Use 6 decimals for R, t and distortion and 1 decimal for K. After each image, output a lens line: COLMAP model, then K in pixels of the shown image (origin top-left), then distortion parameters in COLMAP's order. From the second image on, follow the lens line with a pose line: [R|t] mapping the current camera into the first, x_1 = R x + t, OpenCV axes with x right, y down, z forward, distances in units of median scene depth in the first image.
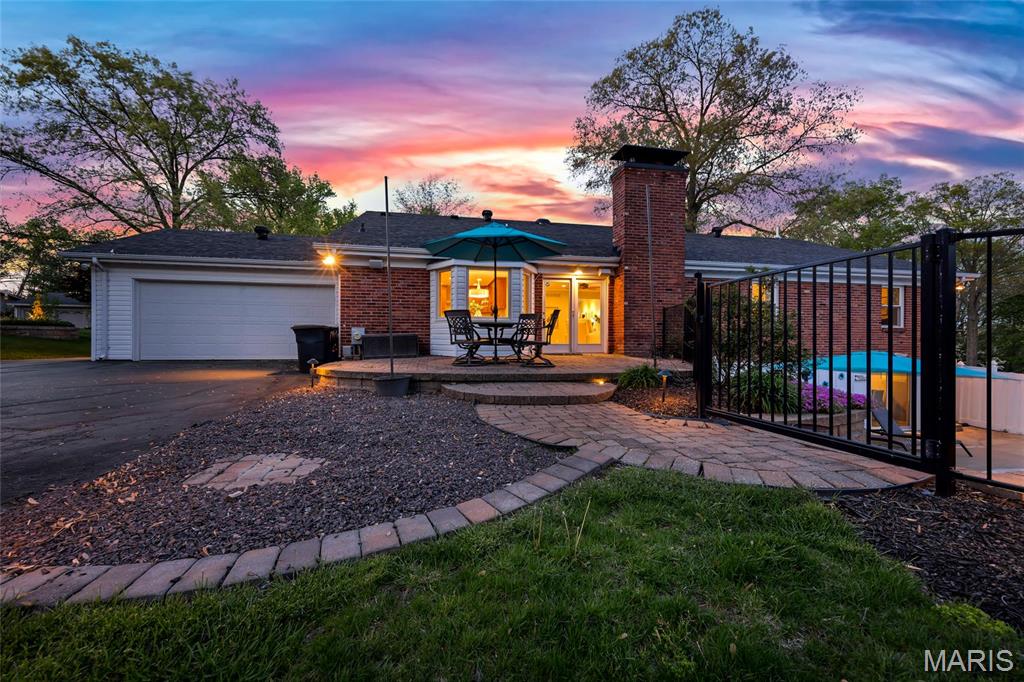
lens RADIAL K [[397.9, 0, 512.0], [0, 397.9, 341.0], [0, 0, 1]] dist [0.001143, 0.000005]
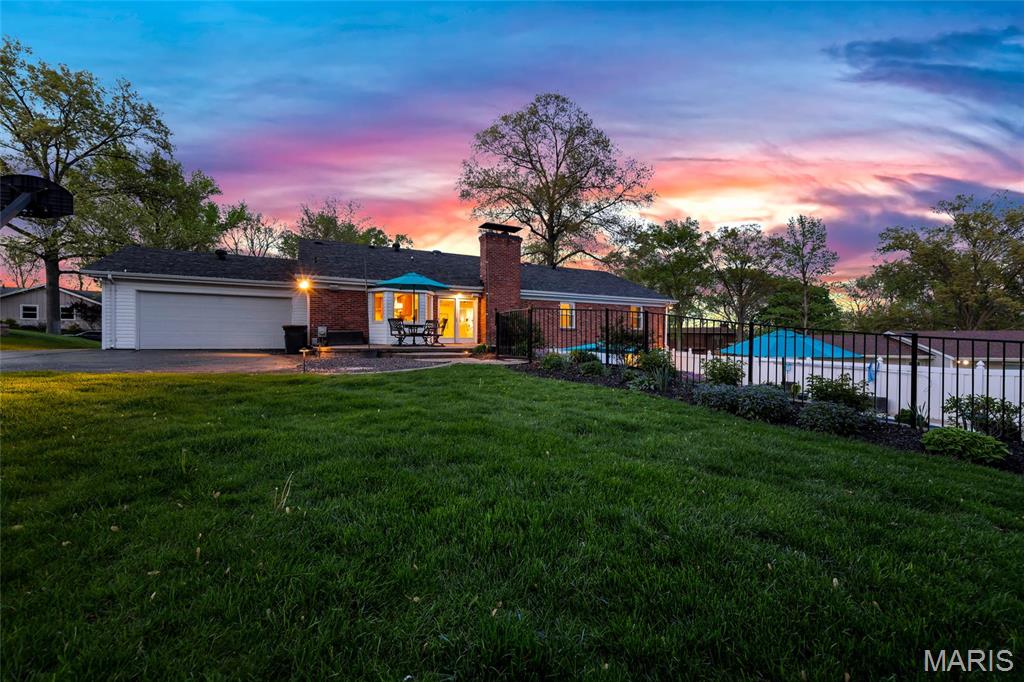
lens RADIAL K [[397.9, 0, 512.0], [0, 397.9, 341.0], [0, 0, 1]] dist [0.001143, 0.000005]
pose [[0.962793, -0.001530, 0.270234, -0.073089], [0.002374, 0.999993, -0.002798, 0.026554], [-0.270228, 0.003336, 0.962790, -0.673692]]
